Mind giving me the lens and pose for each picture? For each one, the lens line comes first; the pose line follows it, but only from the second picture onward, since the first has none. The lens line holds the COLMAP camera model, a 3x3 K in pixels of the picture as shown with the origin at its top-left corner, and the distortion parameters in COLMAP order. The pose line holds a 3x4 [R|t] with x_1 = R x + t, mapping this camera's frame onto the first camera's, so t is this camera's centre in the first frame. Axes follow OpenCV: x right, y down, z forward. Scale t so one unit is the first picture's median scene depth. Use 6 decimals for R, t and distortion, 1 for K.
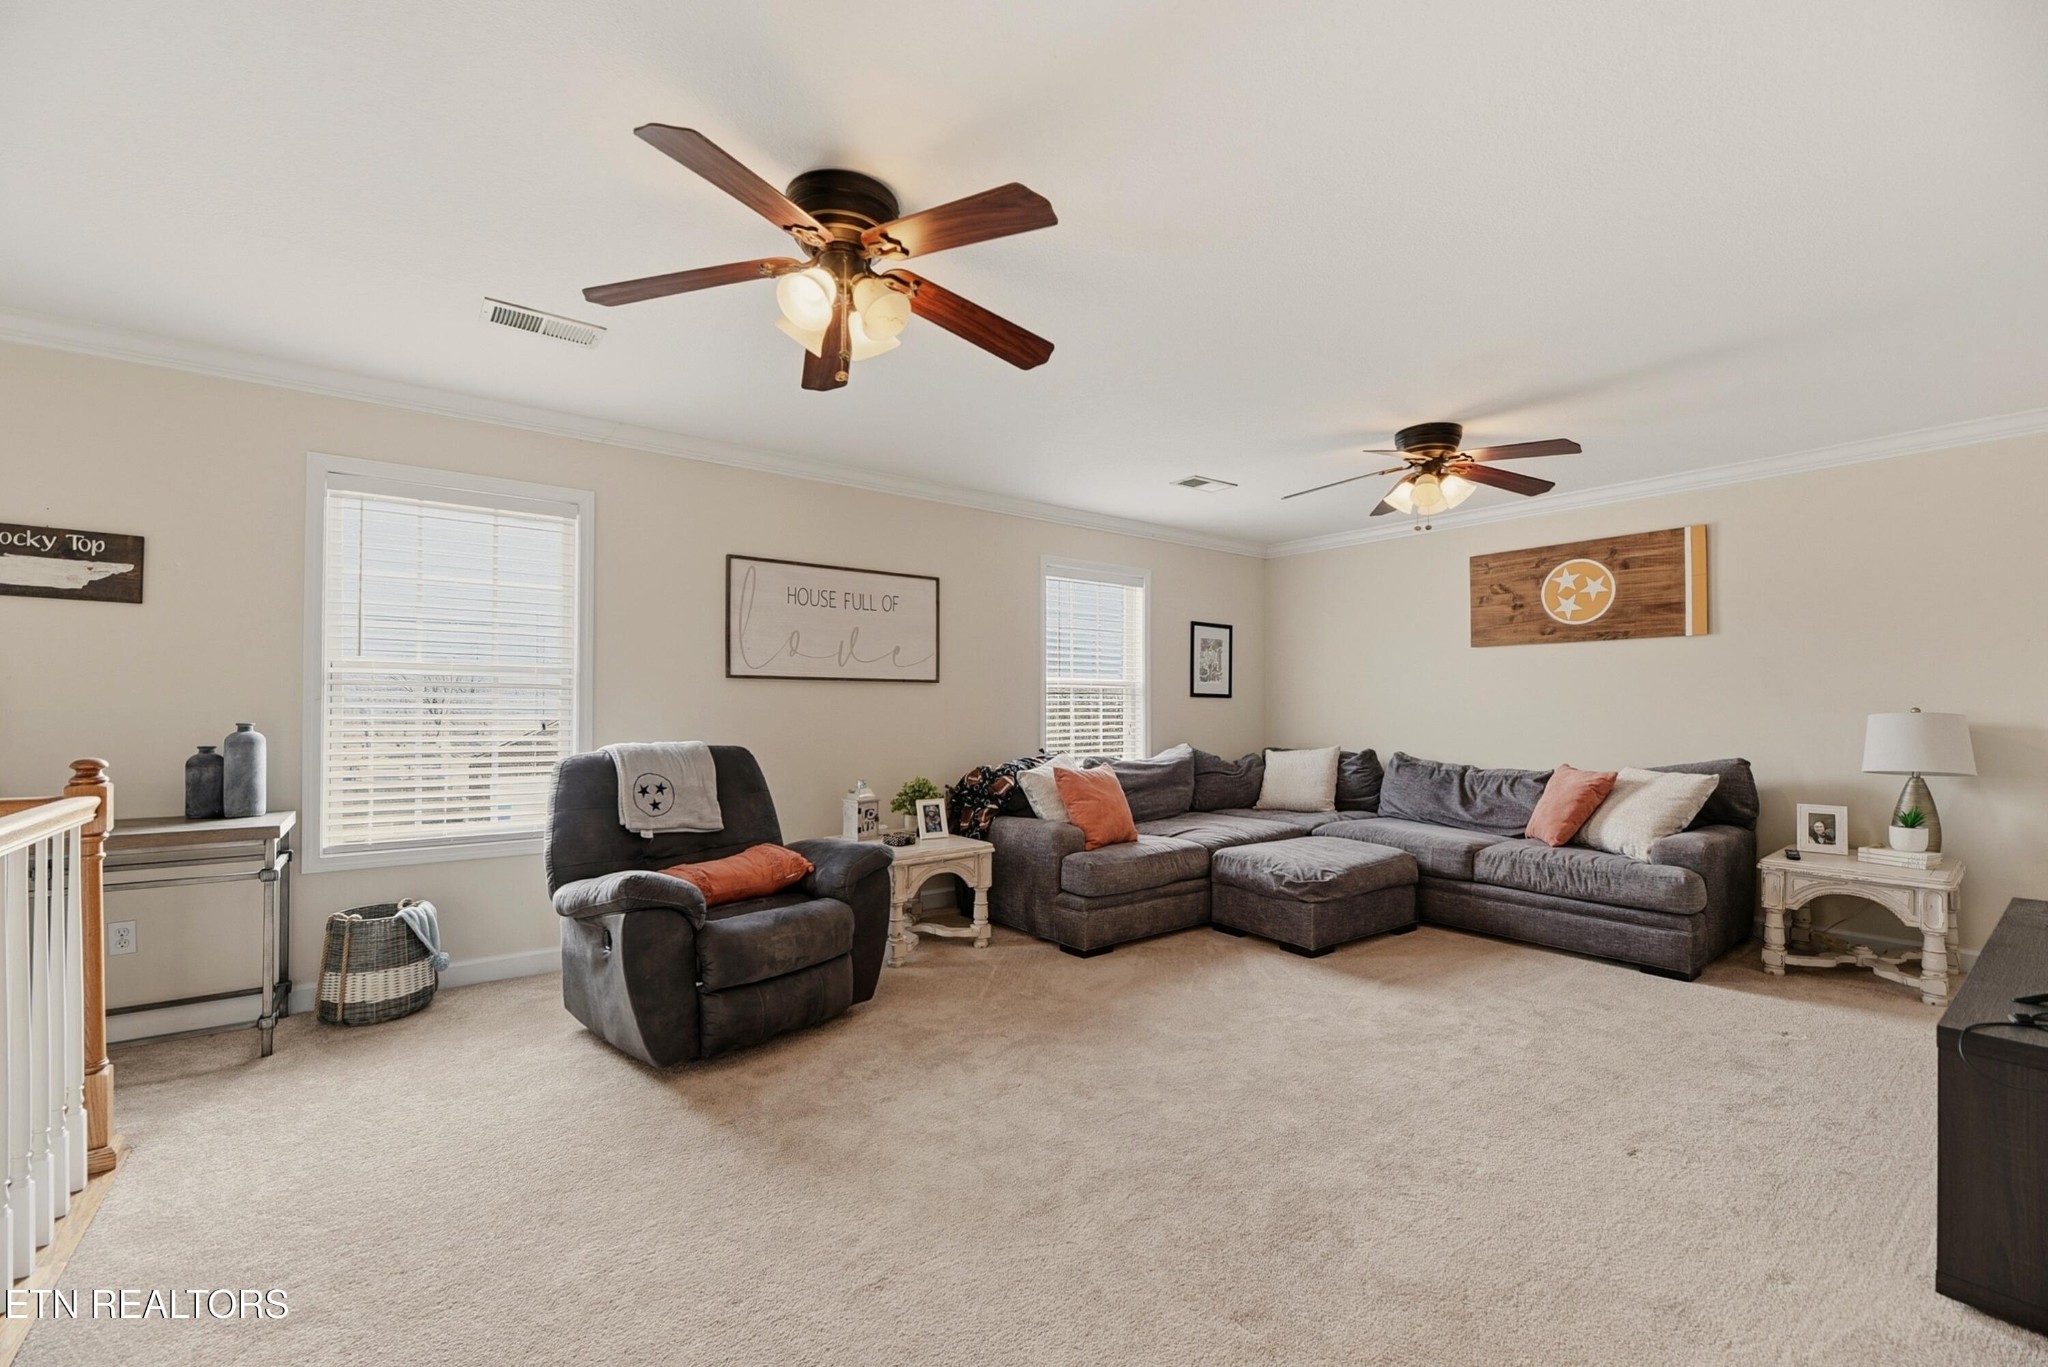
lens RADIAL K [[842.8, 0, 1007.9], [0, 842.8, 686.1], [0, 0, 1]] dist [0.001006, -0.004490]
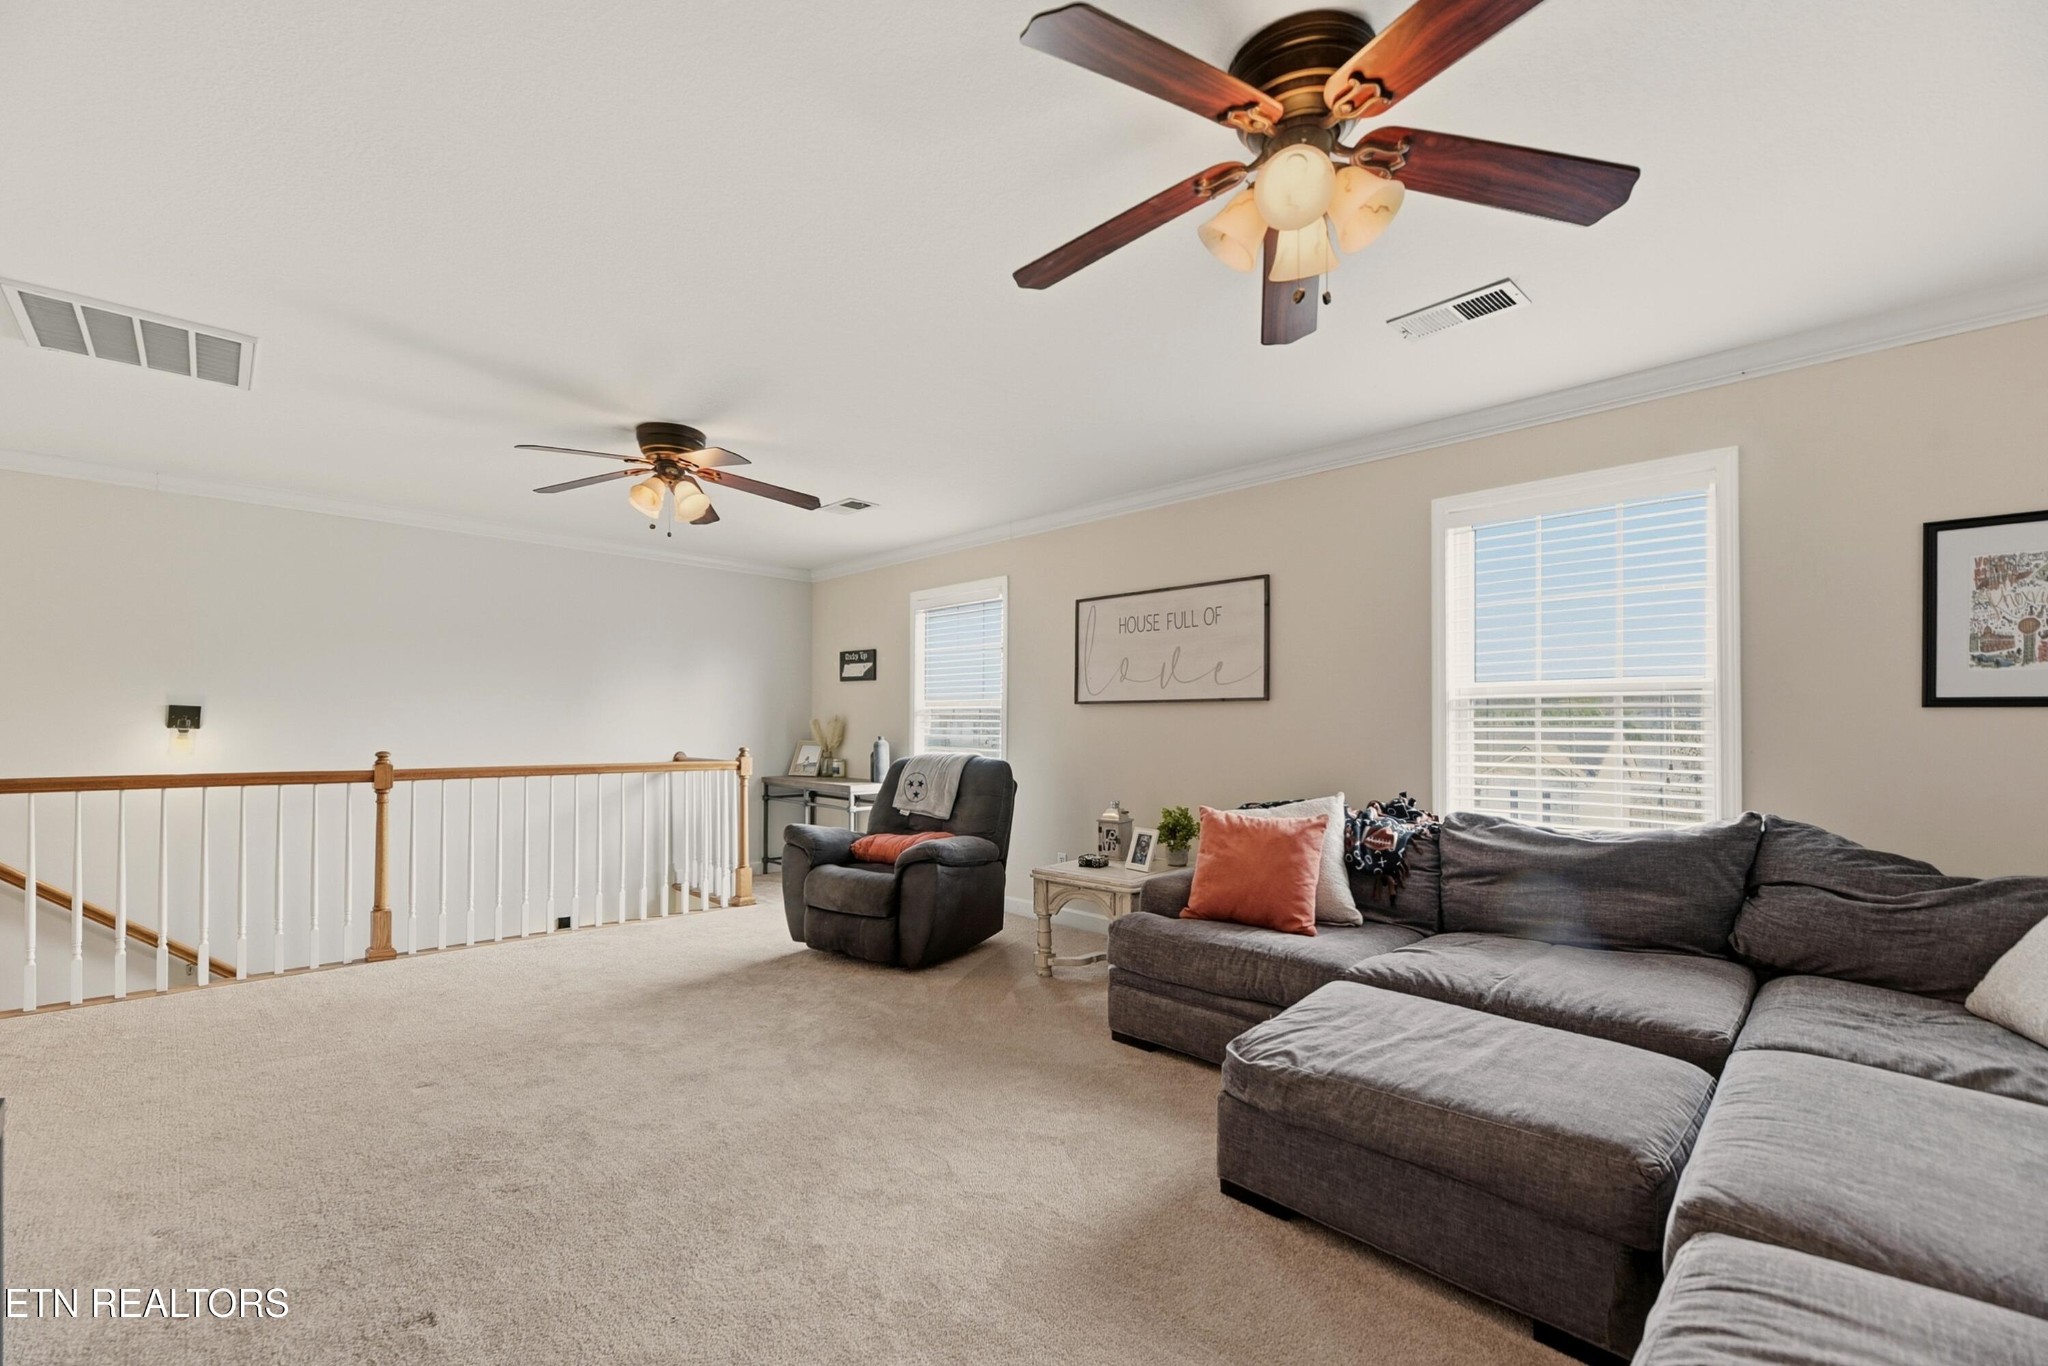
lens RADIAL K [[842.8, 0, 1007.9], [0, 842.8, 685.6], [0, 0, 1]] dist [0.001006, -0.004490]
pose [[0.140481, -0.048120, -0.988913, 0.709482], [0.022981, 0.998708, -0.045332, 0.013768], [0.989817, -0.016357, 0.141406, 0.627065]]
